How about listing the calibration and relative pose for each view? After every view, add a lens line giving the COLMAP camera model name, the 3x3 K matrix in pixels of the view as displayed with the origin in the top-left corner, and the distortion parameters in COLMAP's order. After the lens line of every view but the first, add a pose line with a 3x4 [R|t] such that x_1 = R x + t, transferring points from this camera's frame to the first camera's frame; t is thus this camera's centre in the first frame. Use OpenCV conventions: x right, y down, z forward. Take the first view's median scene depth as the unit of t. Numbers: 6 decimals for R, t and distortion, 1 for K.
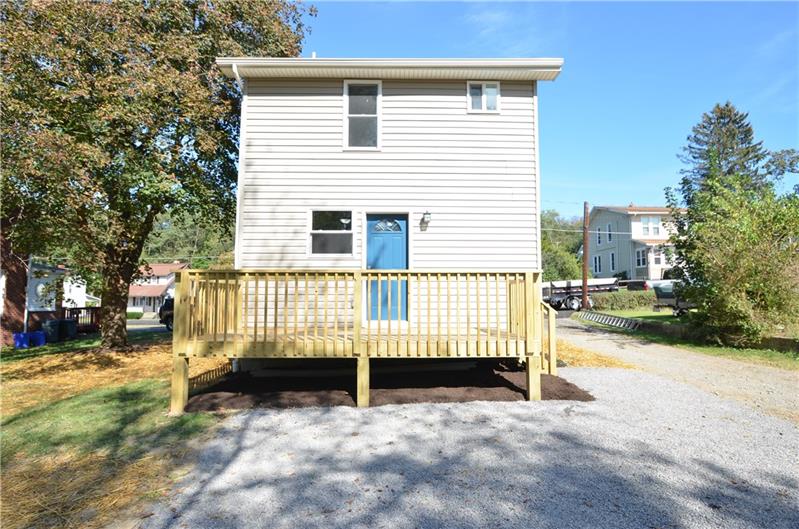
lens RADIAL K [[427.0, 0, 399.5], [0, 427.0, 264.5], [0, 0, 1]] dist [-0.027987, -0.000346]
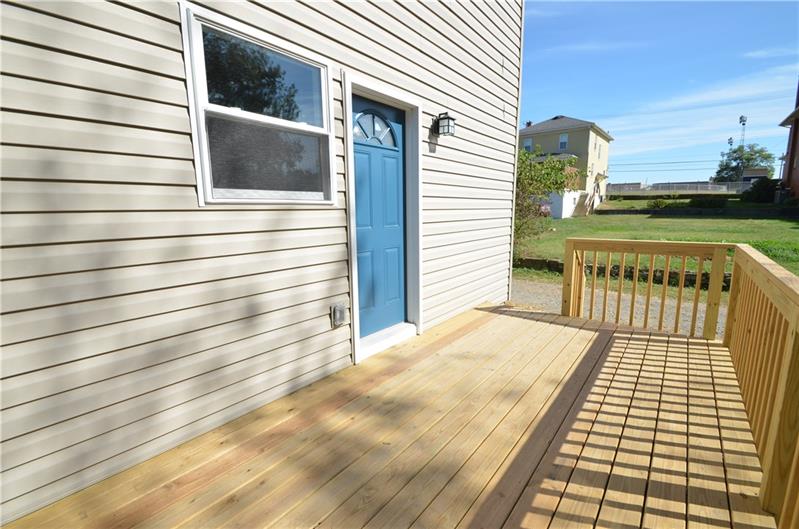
lens RADIAL K [[346.4, 0, 402.9], [0, 346.4, 266.7], [0, 0, 1]] dist [0.000624, -0.000150]
pose [[0.638546, -0.133290, 0.757953, -0.304410], [-0.046575, 0.976389, 0.210940, -0.029167], [-0.768173, -0.169997, 0.617261, 0.738451]]
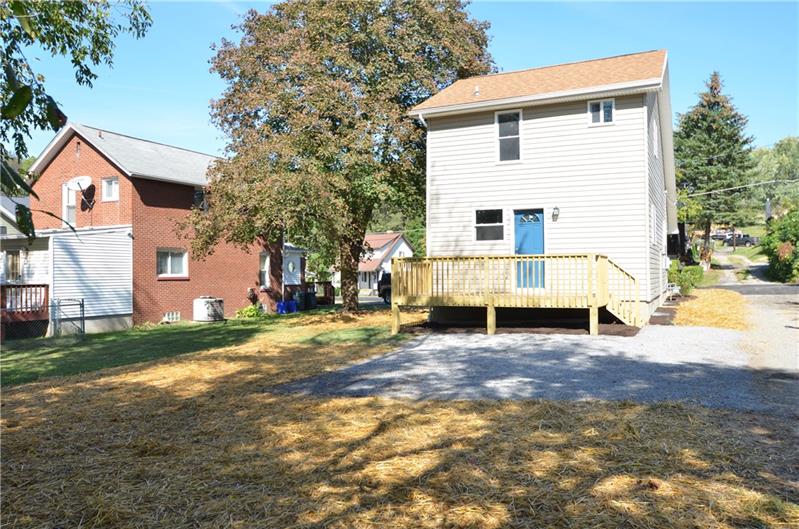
lens RADIAL K [[651.6, 0, 399.5], [0, 651.6, 264.5], [0, 0, 1]] dist [-0.002790, -0.000312]
pose [[0.890735, -0.010824, -0.454393, 0.541575], [0.041106, 0.997538, 0.056817, -0.079454], [0.452660, -0.069287, 0.888987, -1.027605]]
